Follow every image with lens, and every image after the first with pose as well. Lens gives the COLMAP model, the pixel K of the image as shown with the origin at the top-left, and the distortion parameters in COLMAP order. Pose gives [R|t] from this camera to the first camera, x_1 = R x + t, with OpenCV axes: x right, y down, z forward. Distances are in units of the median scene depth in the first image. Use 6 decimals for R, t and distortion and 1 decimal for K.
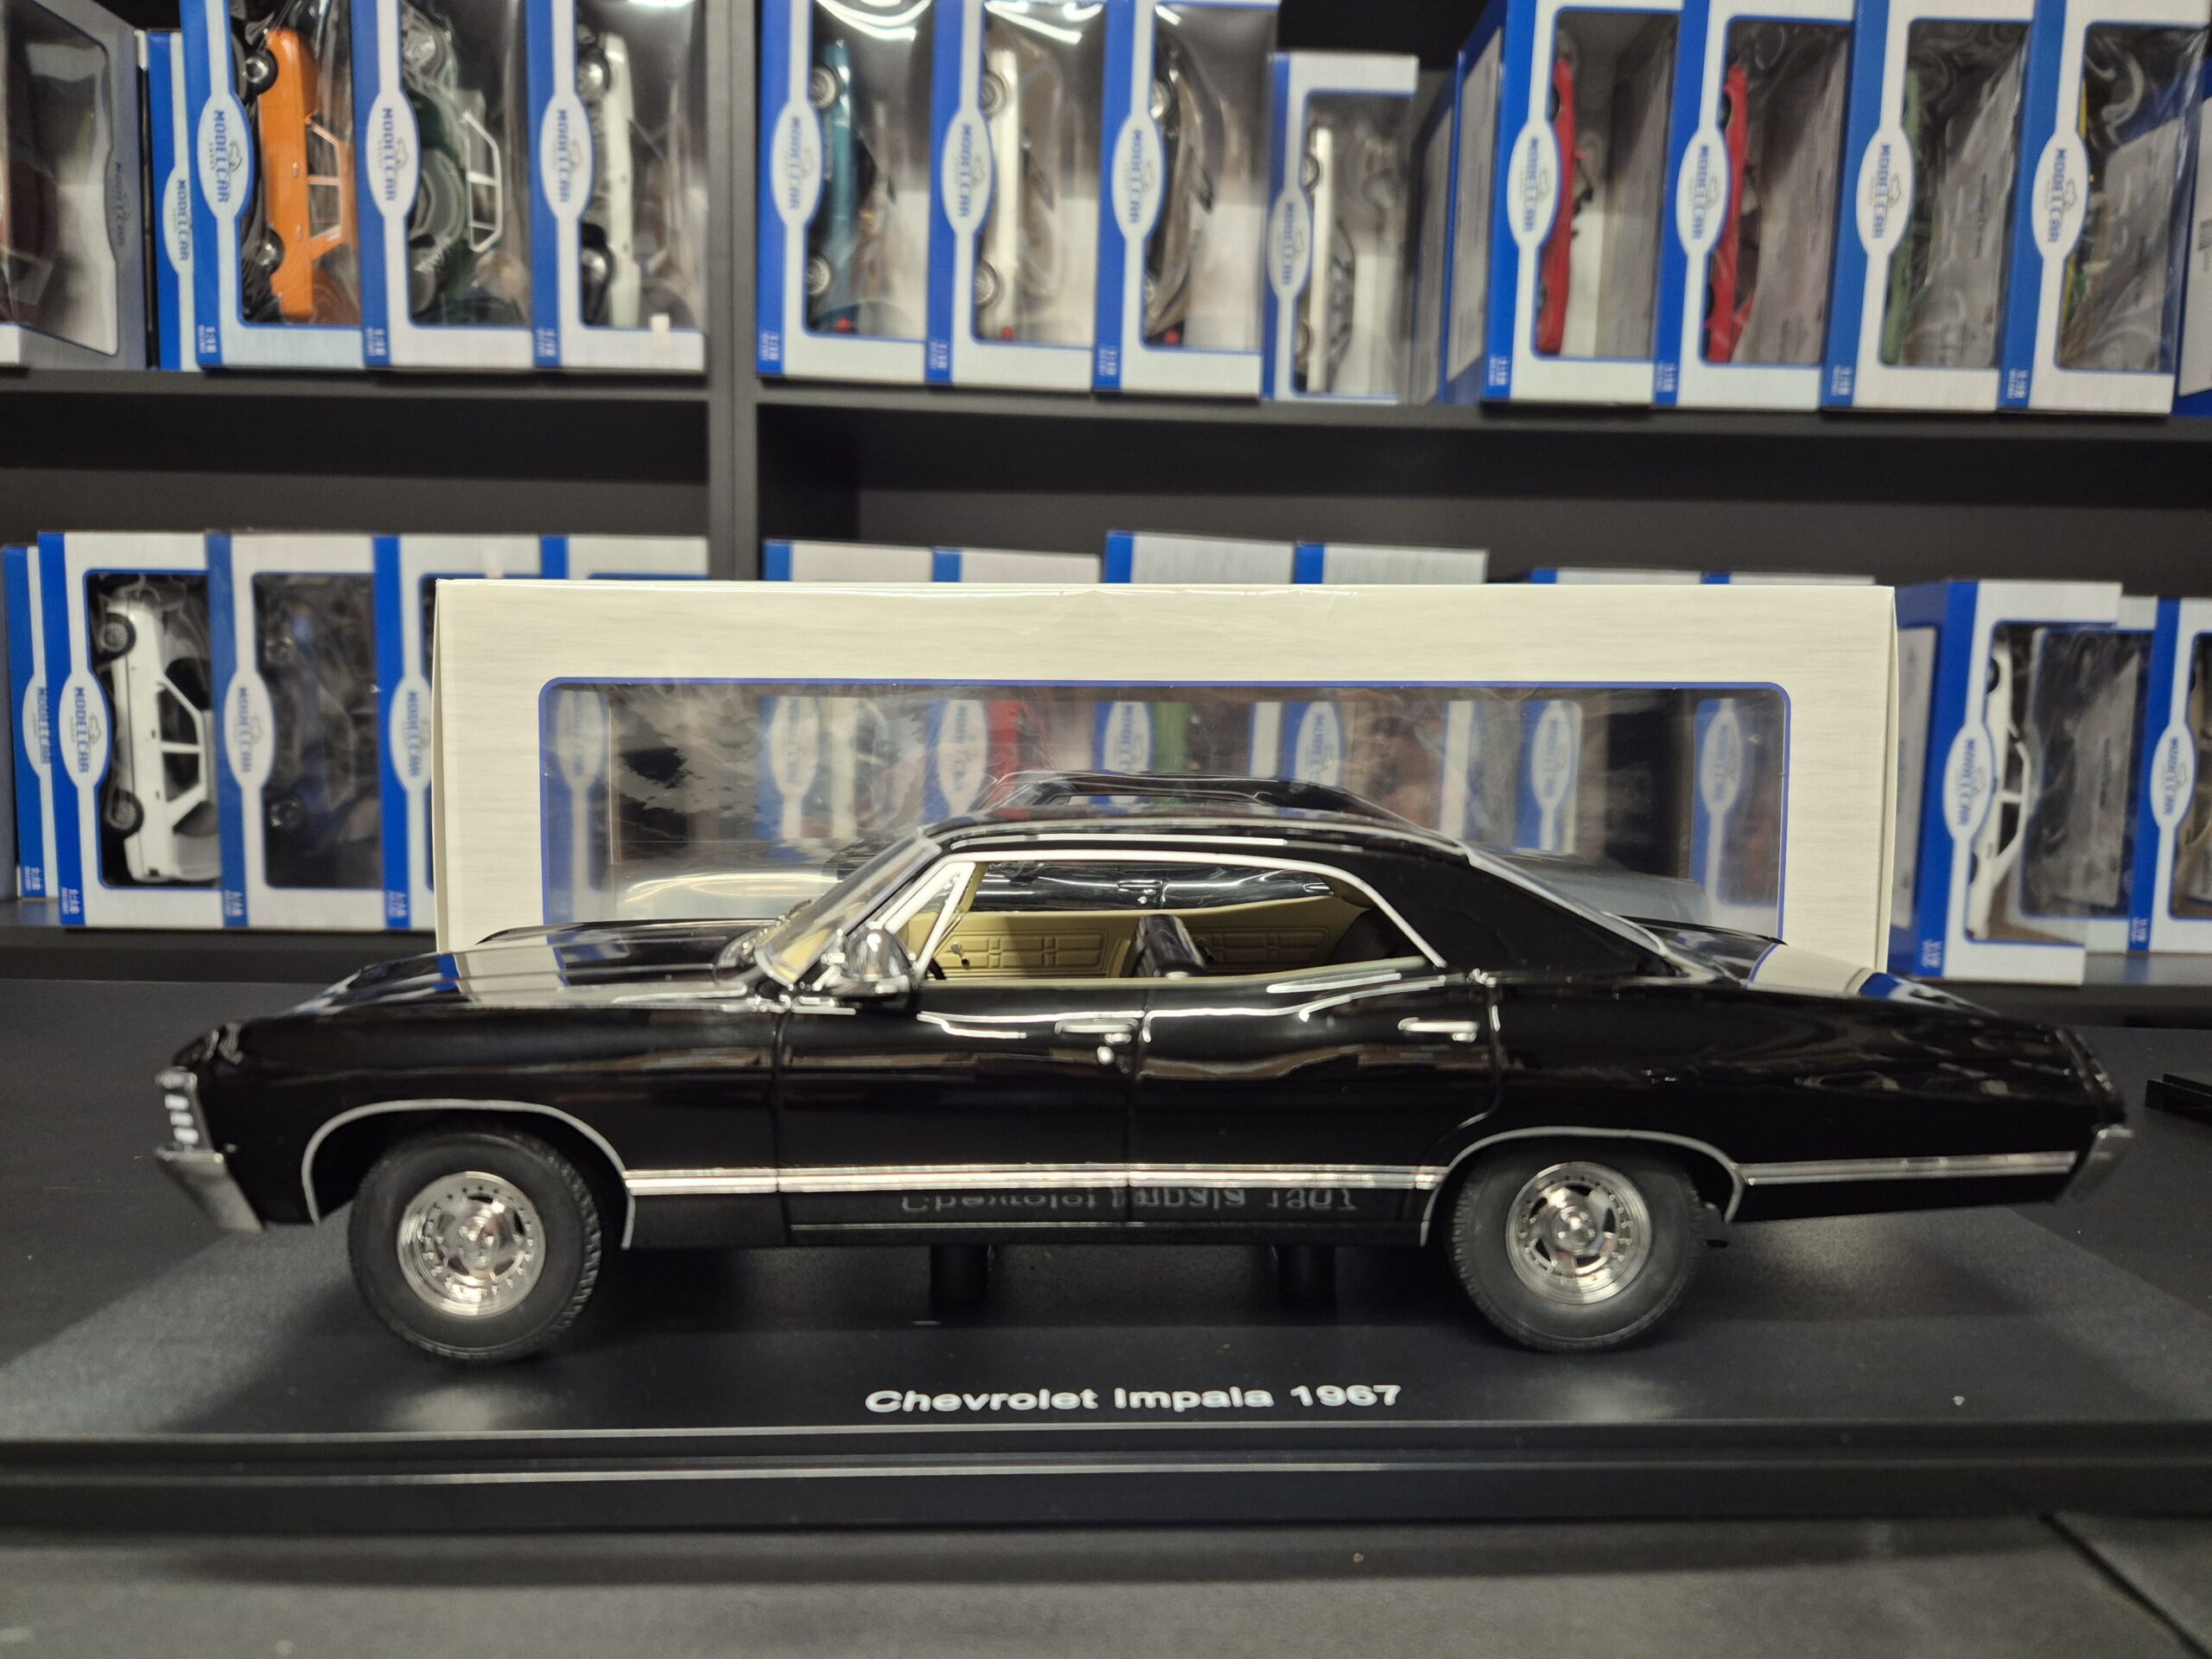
lens RADIAL K [[1492.3, 0, 1108.0], [0, 1492.3, 858.6], [0, 0, 1]] dist [0.011805, -0.001264]
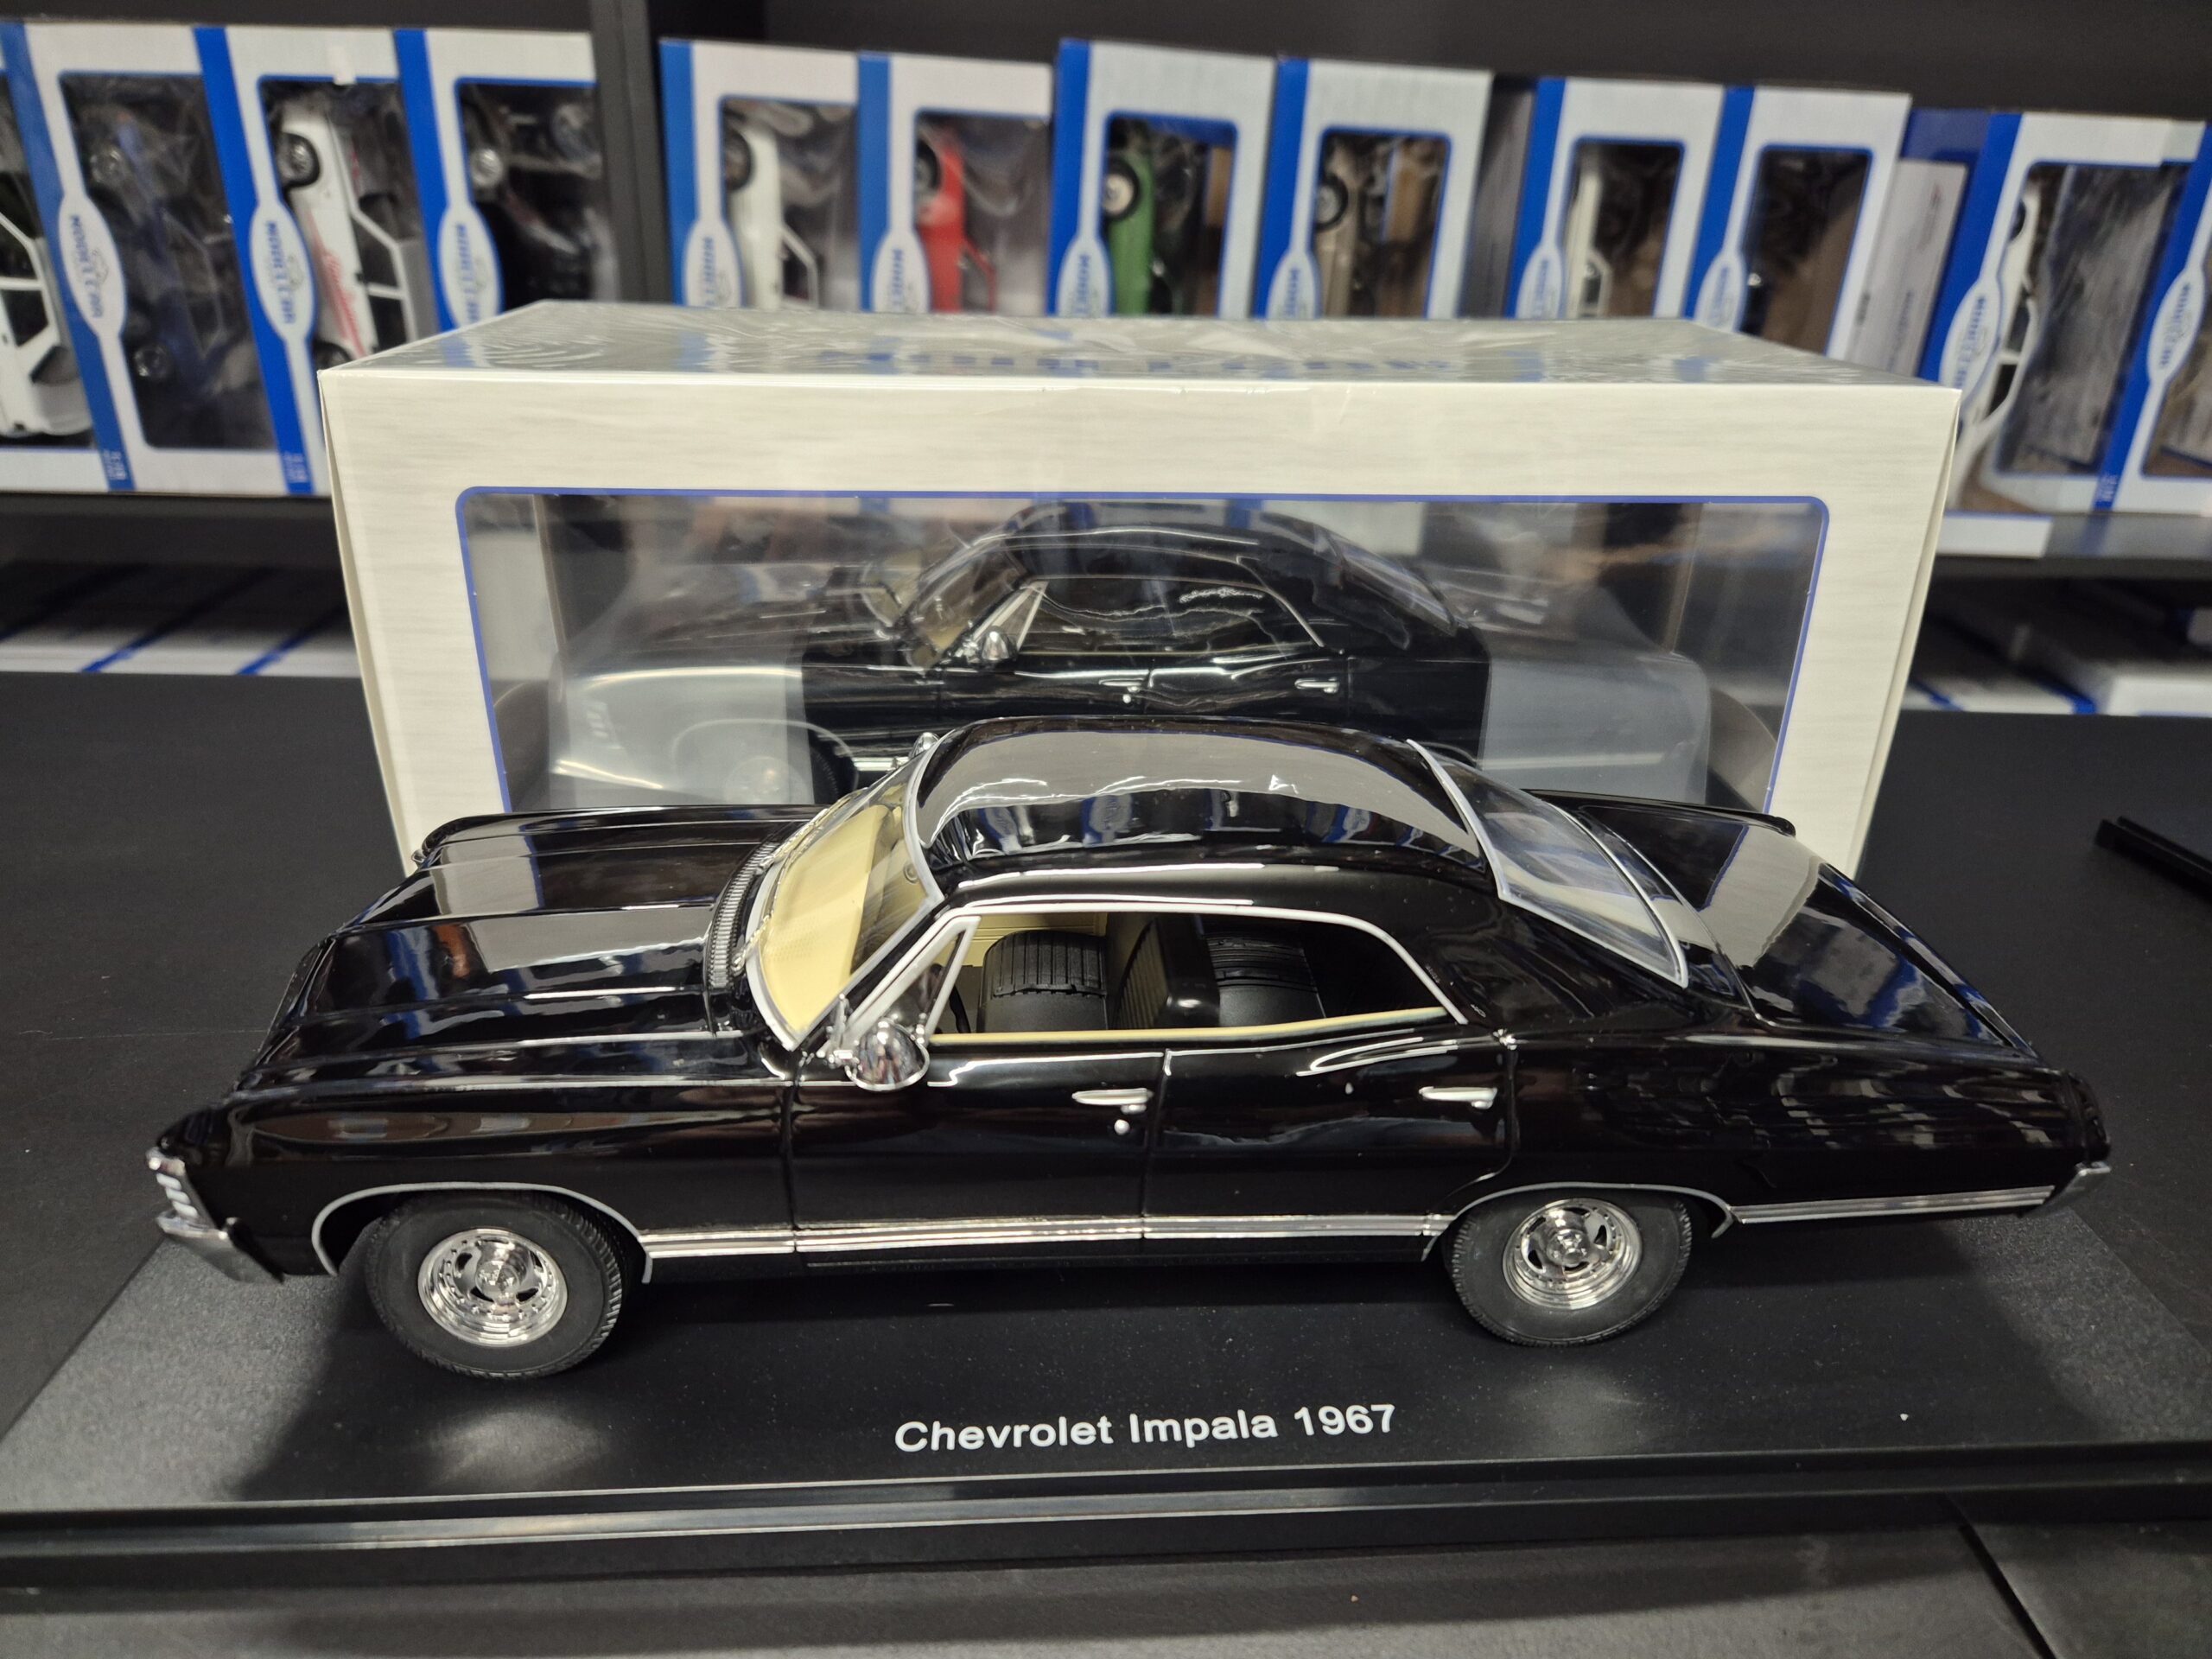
lens RADIAL K [[1507.3, 0, 1113.9], [0, 1507.3, 806.4], [0, 0, 1]] dist [0.004808, -0.006708]
pose [[0.999031, -0.006267, 0.043564, -0.010345], [-0.008365, 0.944731, 0.327741, -0.083760], [-0.043210, -0.327788, 0.943763, 0.027316]]
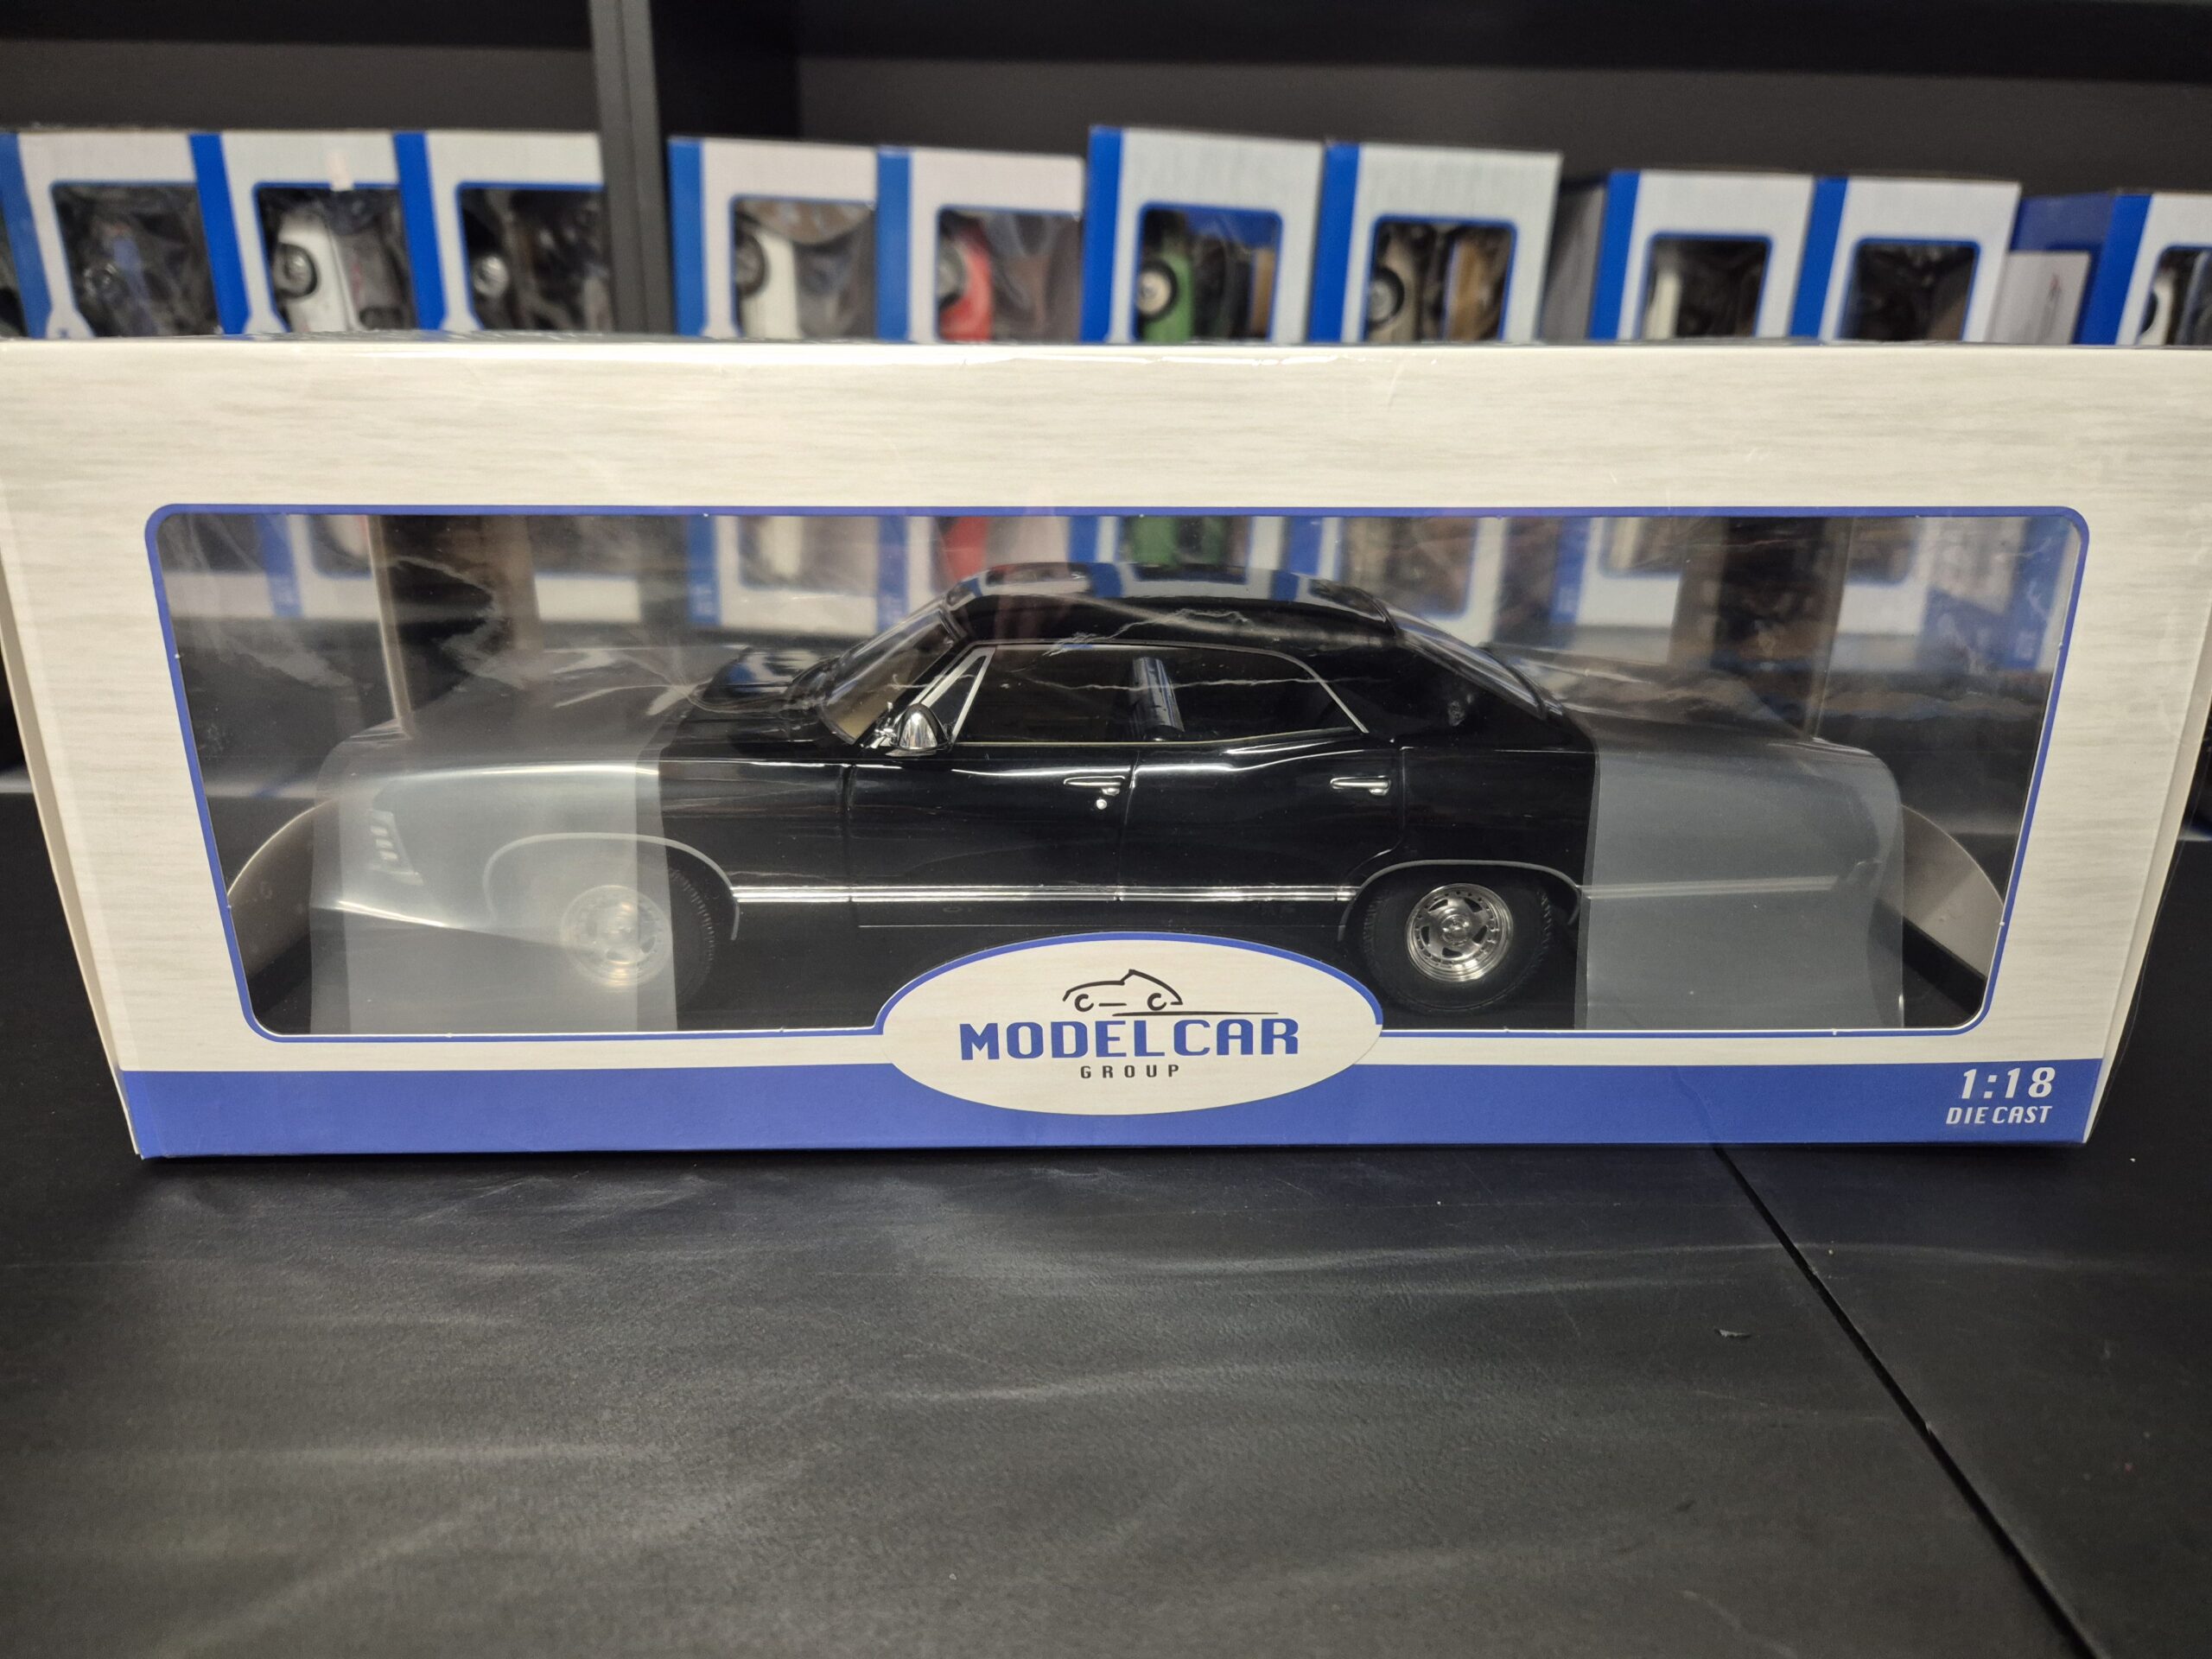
lens RADIAL K [[1507.3, 0, 1113.9], [0, 1507.3, 806.4], [0, 0, 1]] dist [0.004808, -0.006708]
pose [[1.000000, -0.000701, 0.000040, 0.011352], [0.000672, 0.972554, 0.232676, -0.050881], [-0.000202, -0.232676, 0.972554, 0.120569]]
